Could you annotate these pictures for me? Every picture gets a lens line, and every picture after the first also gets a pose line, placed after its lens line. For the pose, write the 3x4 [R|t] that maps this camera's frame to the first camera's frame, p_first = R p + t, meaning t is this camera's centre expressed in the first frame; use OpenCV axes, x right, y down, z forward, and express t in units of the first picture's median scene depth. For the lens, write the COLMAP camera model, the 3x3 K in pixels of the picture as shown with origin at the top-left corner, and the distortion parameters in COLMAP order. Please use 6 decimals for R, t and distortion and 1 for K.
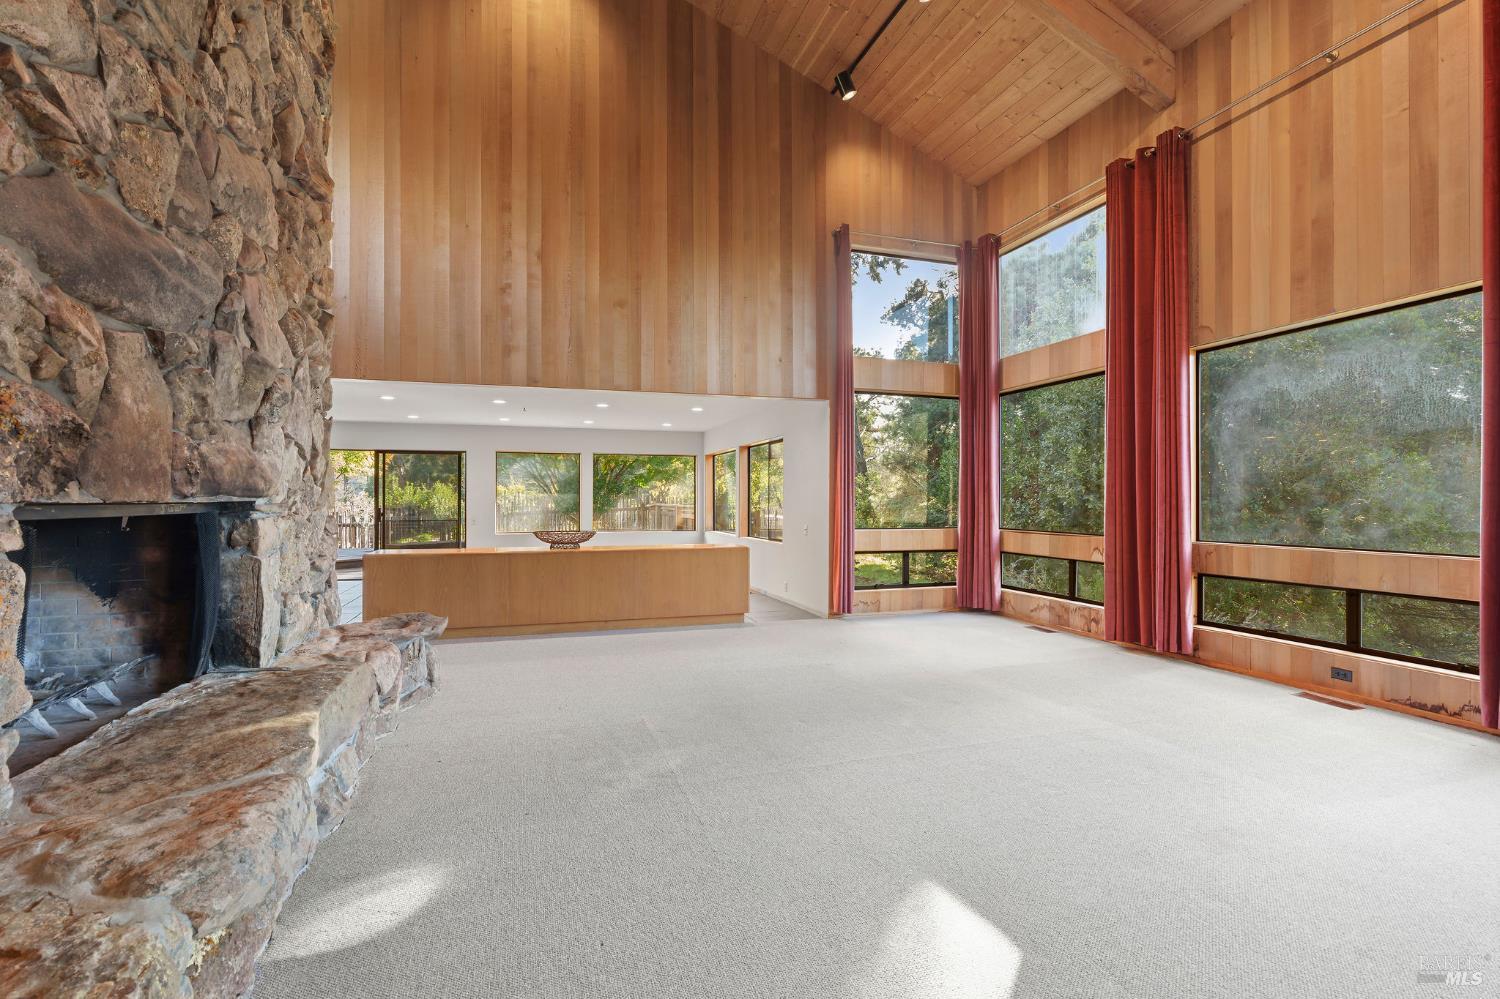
lens RADIAL K [[673.4, 0, 750.0], [0, 673.4, 499.5], [0, 0, 1]] dist [-0.003466, 0.000380]
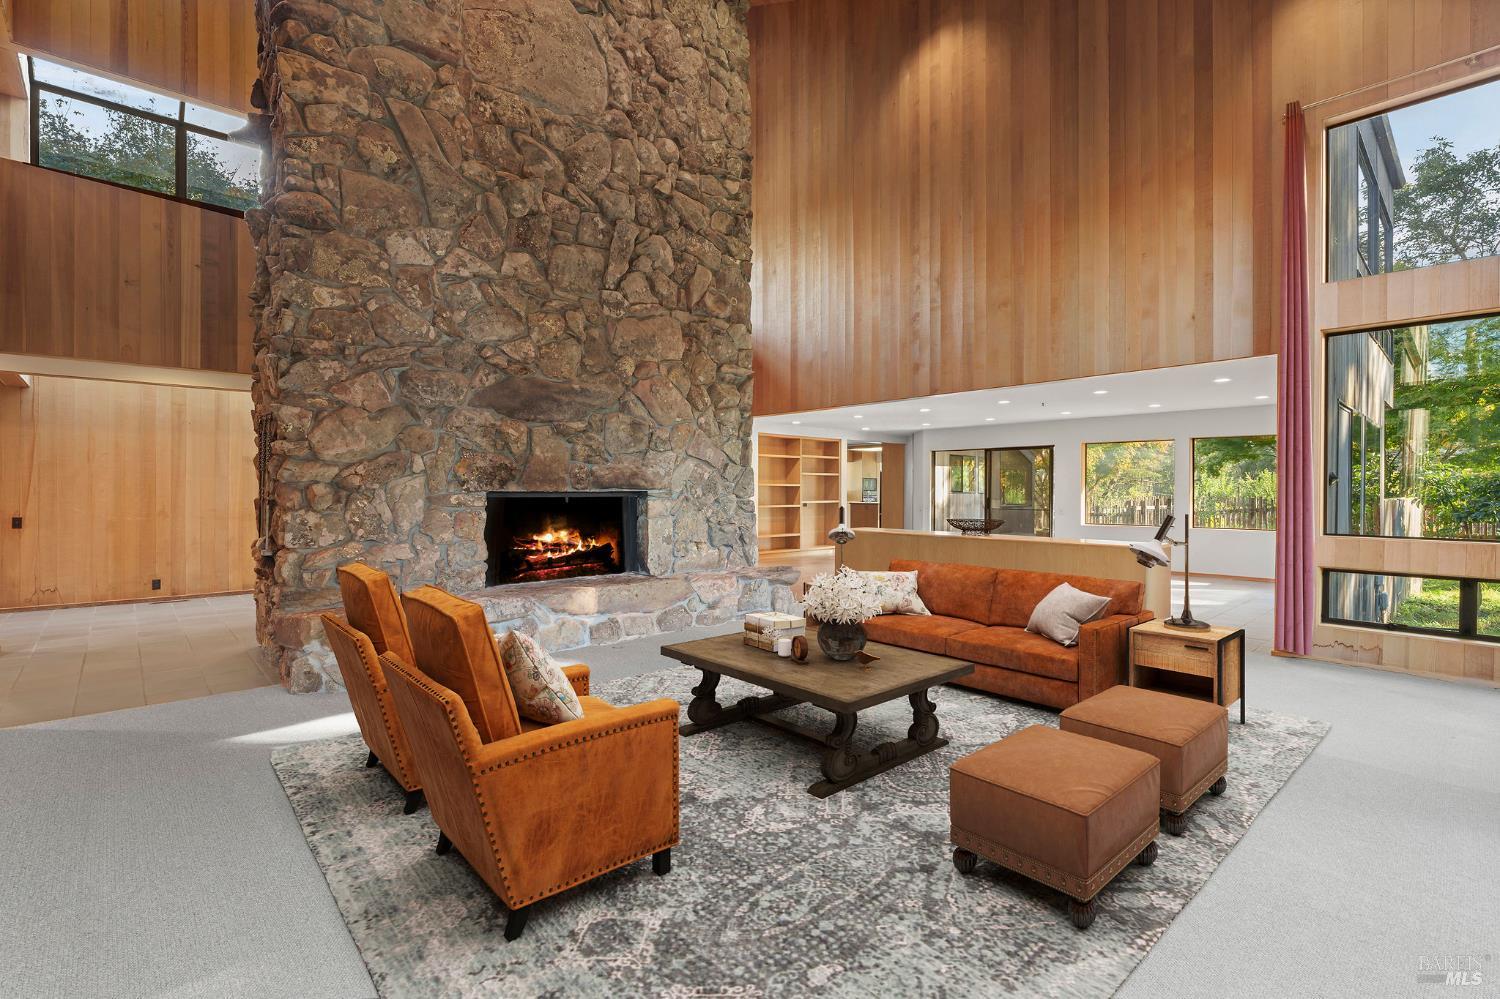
lens RADIAL K [[673.4, 0, 750.0], [0, 673.4, 499.5], [0, 0, 1]] dist [-0.003466, 0.000380]
pose [[0.431062, 0.013270, -0.902225, 0.576159], [-0.001184, 0.999899, 0.014141, -0.001133], [0.902321, -0.005028, 0.431034, 0.193433]]
